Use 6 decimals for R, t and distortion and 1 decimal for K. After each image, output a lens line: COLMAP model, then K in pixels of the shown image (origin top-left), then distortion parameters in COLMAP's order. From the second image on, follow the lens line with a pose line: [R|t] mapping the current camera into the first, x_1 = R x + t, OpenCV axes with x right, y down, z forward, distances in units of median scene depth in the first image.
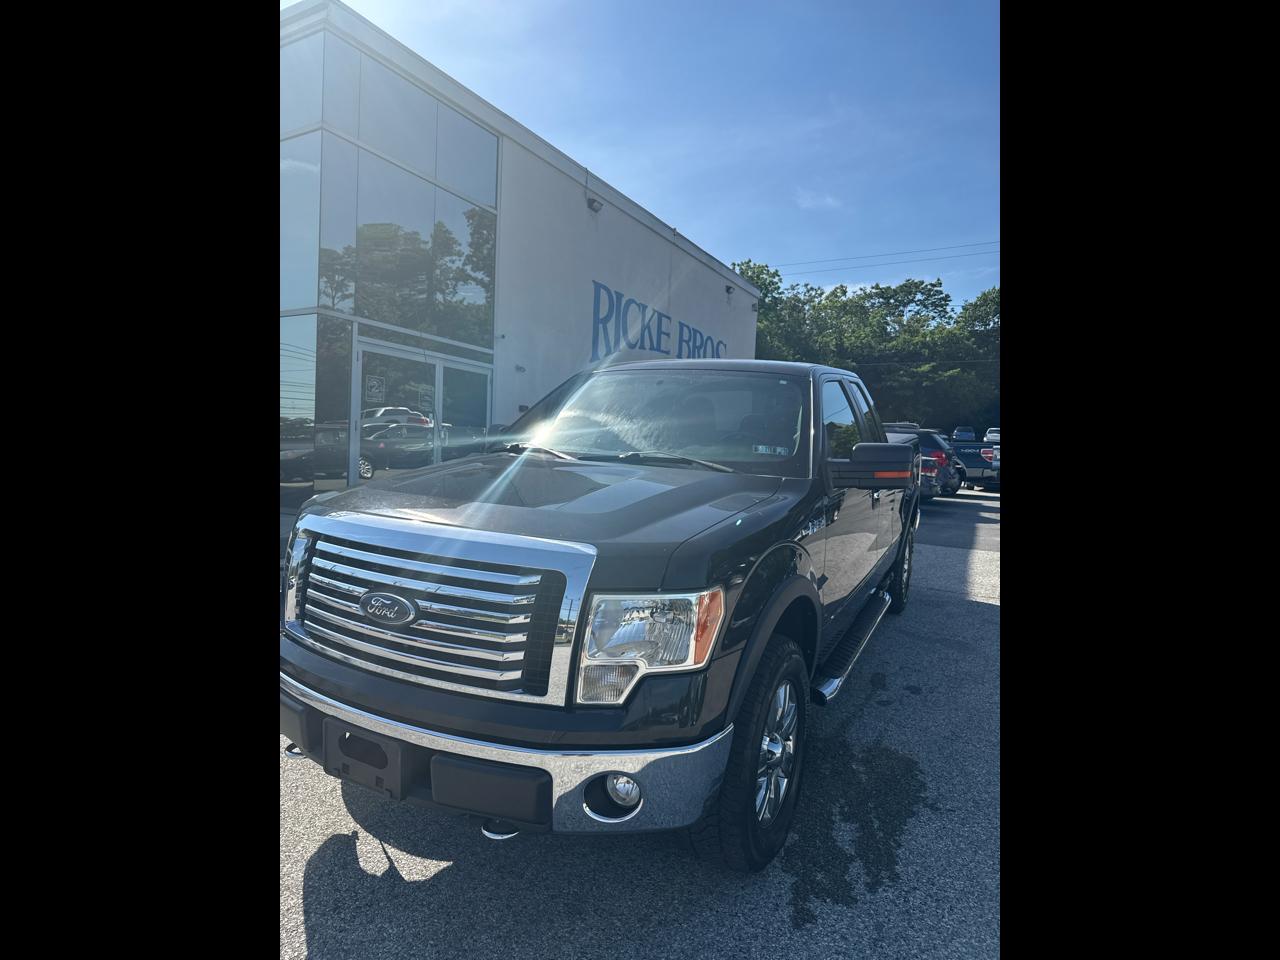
lens RADIAL K [[674.9, 0, 637.8], [0, 674.9, 483.9], [0, 0, 1]] dist [0.068075, -0.002656]
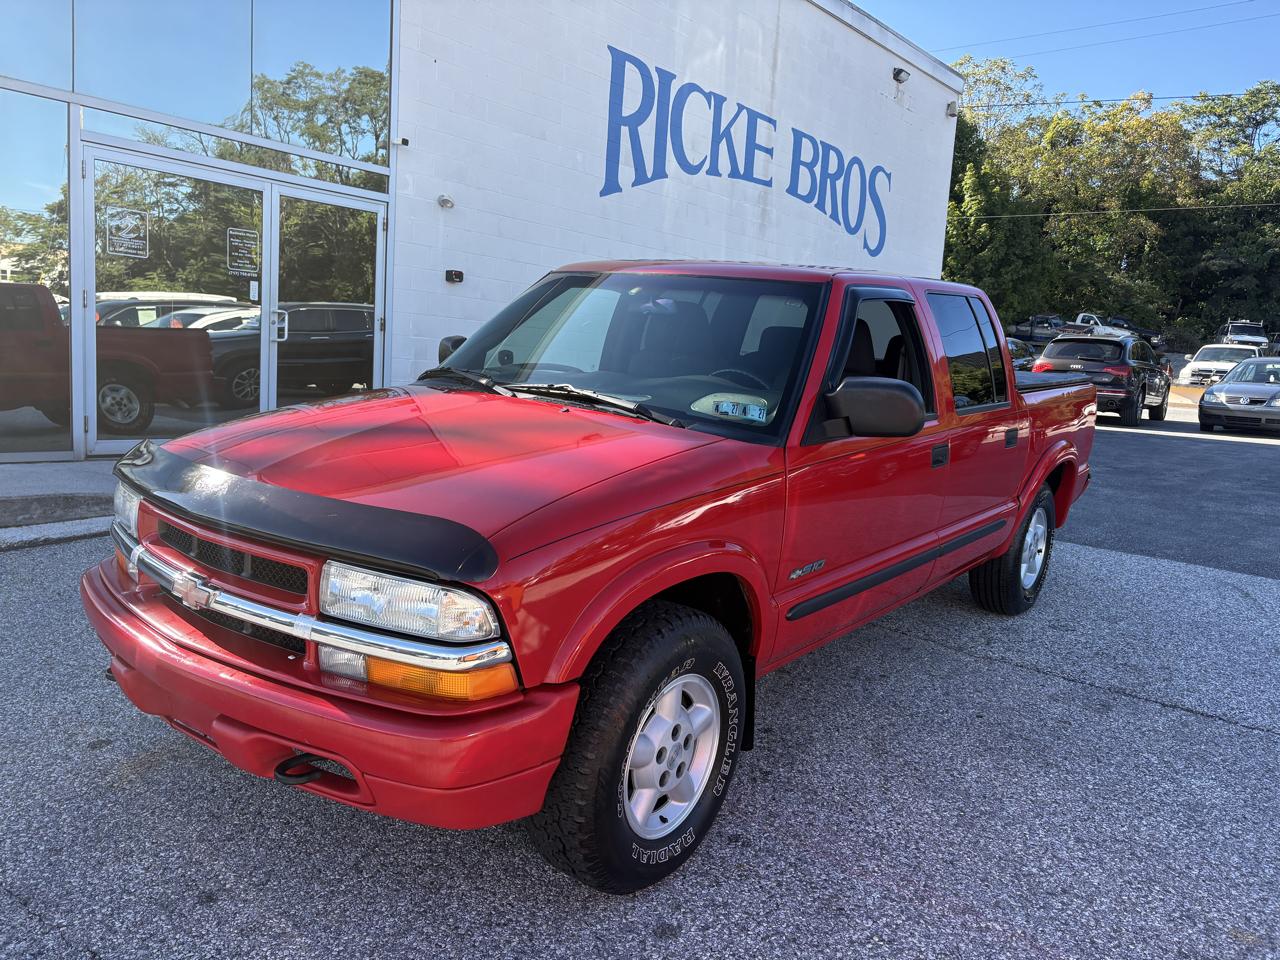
lens RADIAL K [[971.8, 0, 629.9], [0, 971.8, 477.1], [0, 0, 1]] dist [0.020076, -0.010340]
pose [[0.982241, 0.038487, -0.183635, 0.100253], [-0.025317, 0.996972, 0.073530, -0.006697], [0.185909, -0.067575, 0.980241, 0.180008]]
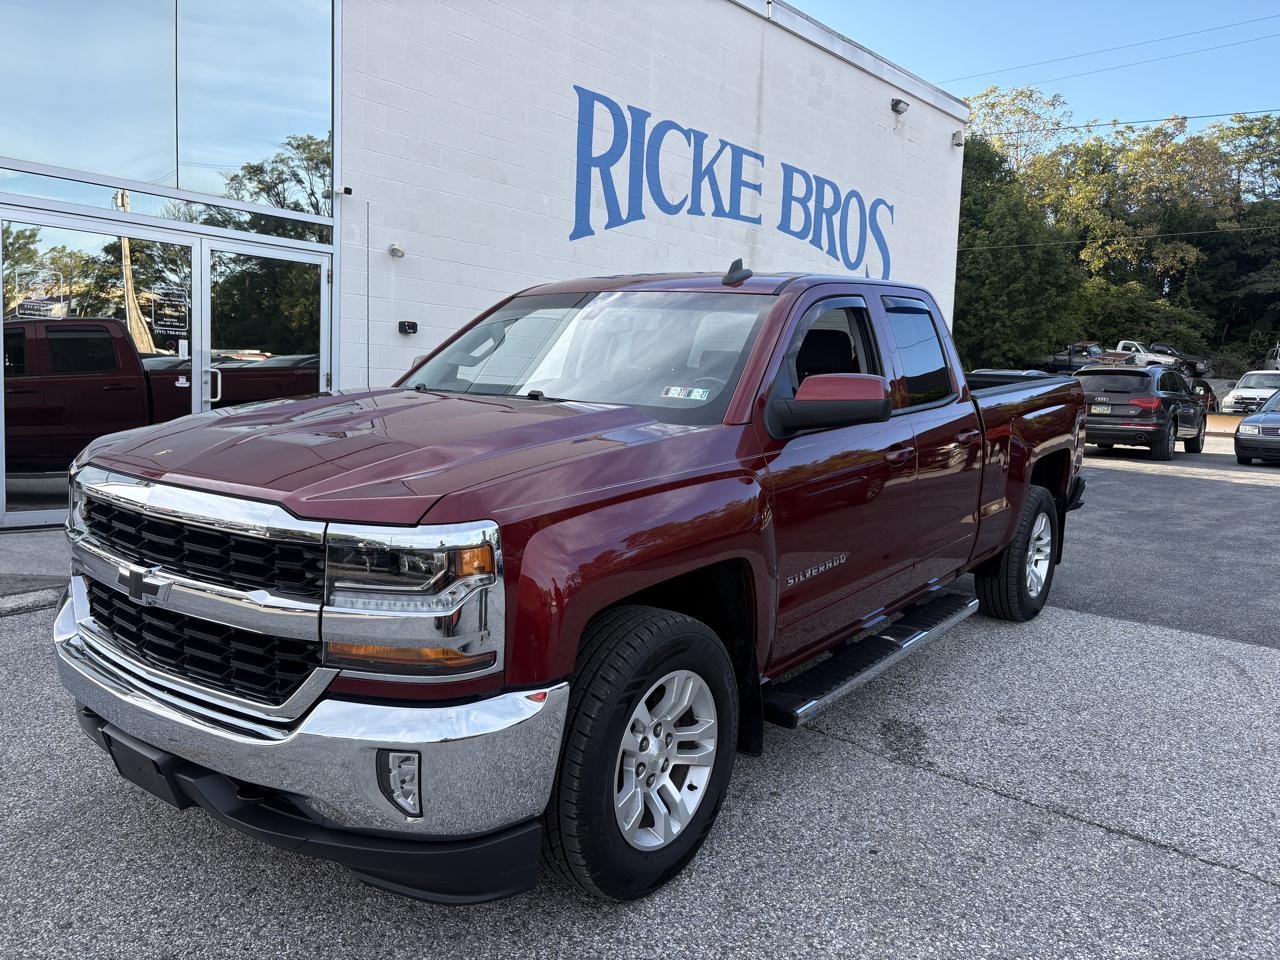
lens RADIAL K [[971.8, 0, 629.7], [0, 971.8, 473.7], [0, 0, 1]] dist [0.020076, -0.010340]
pose [[0.973378, 0.010637, -0.228961, 0.141299], [-0.003367, 0.999478, 0.032118, -0.016265], [0.229183, -0.030492, 0.972906, 0.226902]]
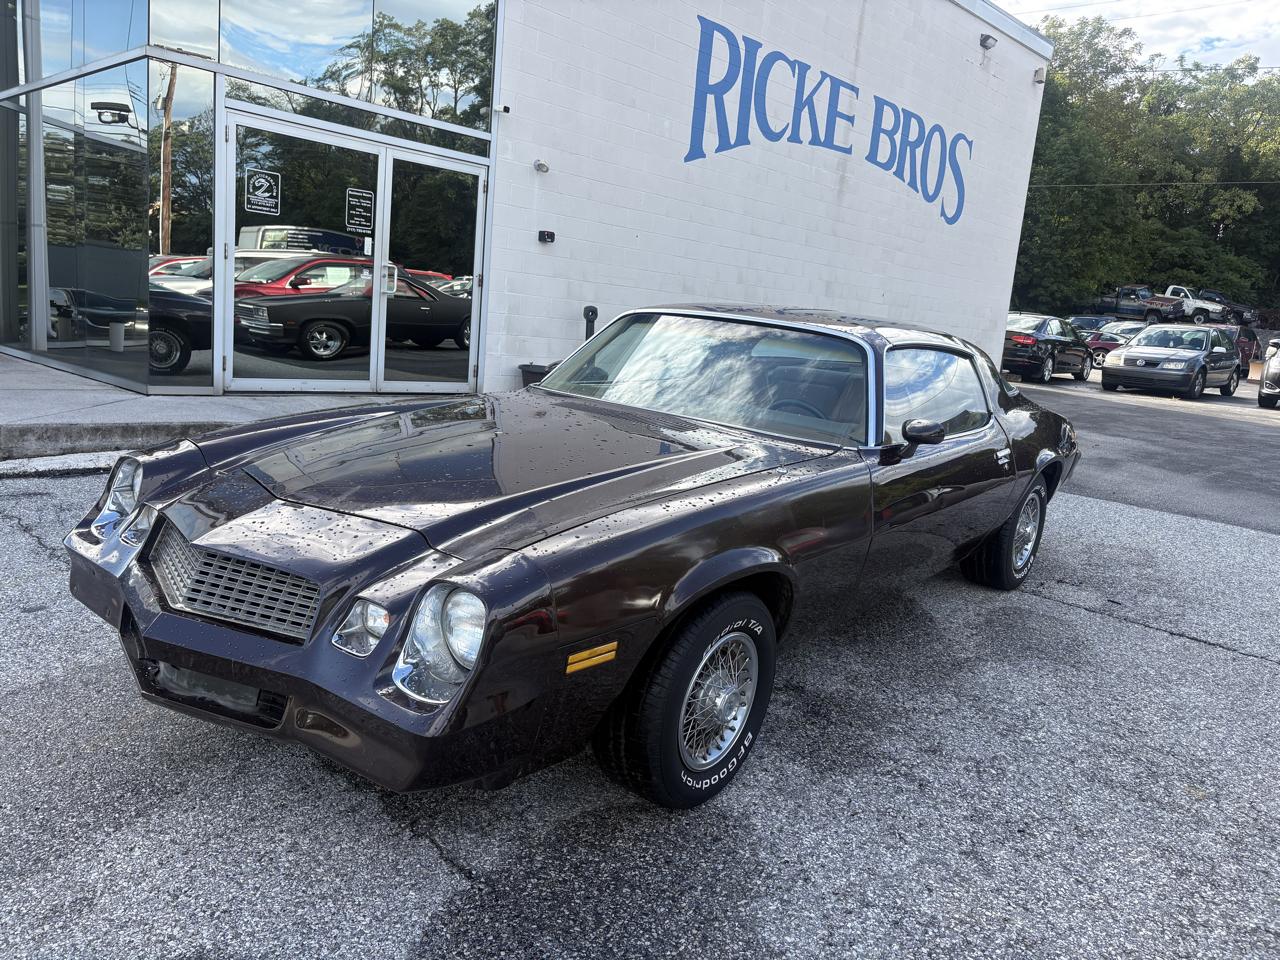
lens RADIAL K [[971.8, 0, 634.8], [0, 971.8, 478.2], [0, 0, 1]] dist [0.020076, -0.010340]
pose [[0.966387, 0.082856, -0.243374, 0.105248], [-0.055737, 0.991651, 0.116284, -0.002813], [0.250977, -0.098811, 0.962937, 0.133991]]
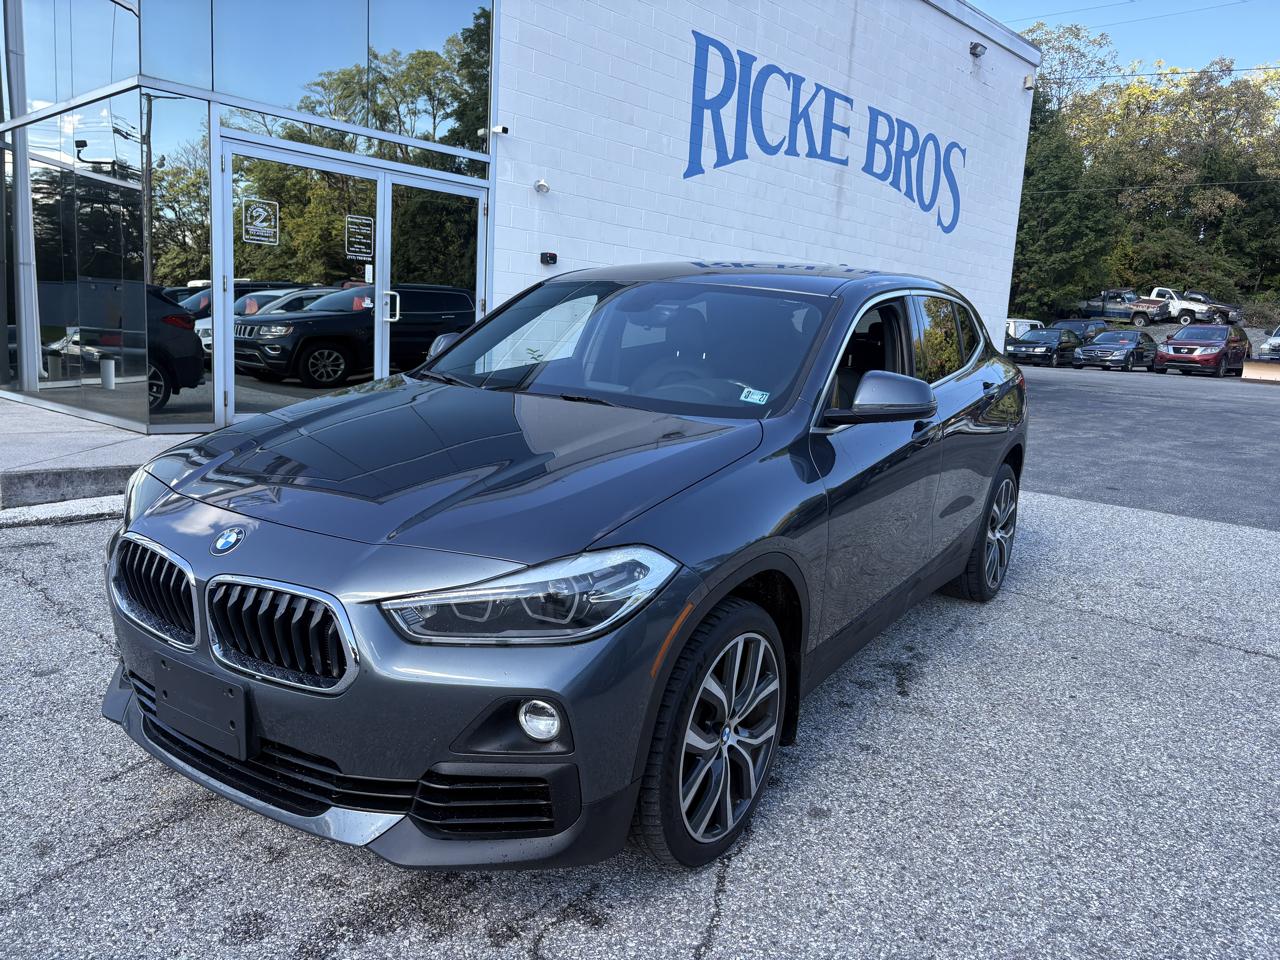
lens RADIAL K [[971.8, 0, 632.4], [0, 971.8, 480.0], [0, 0, 1]] dist [0.020076, -0.010340]
pose [[0.970574, 0.045300, -0.236506, 0.086521], [-0.022344, 0.994851, 0.098857, -0.003715], [0.239766, -0.090664, 0.966588, 0.145922]]
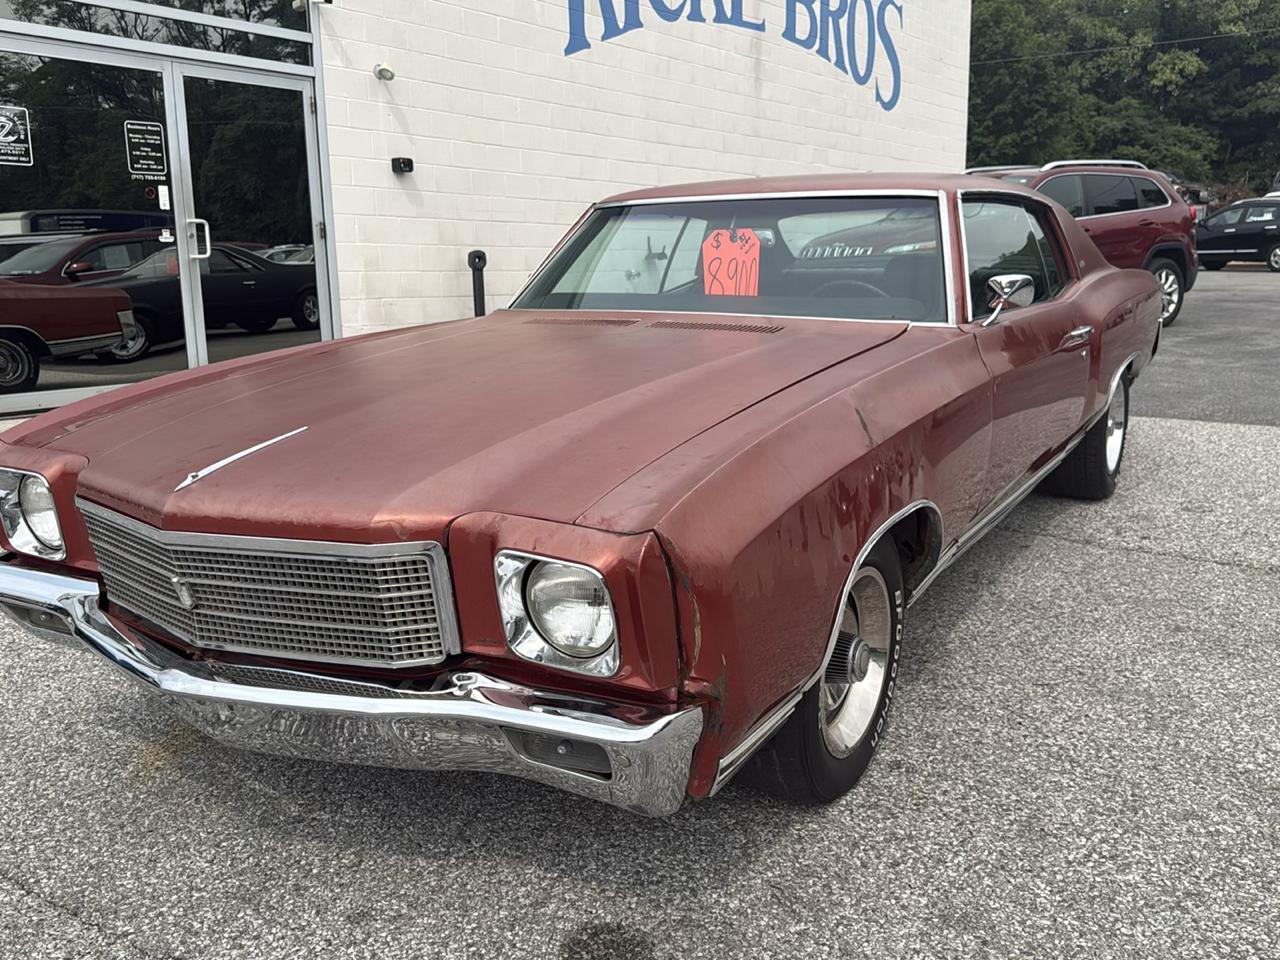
lens RADIAL K [[1140.4, 0, 635.6], [0, 1140.4, 488.8], [0, 0, 1]] dist [0.079233, -0.133408]
pose [[0.987852, -0.034651, -0.151482, 0.076384], [0.056486, 0.988210, 0.142307, 0.002775], [0.144765, -0.149135, 0.978163, 0.181409]]
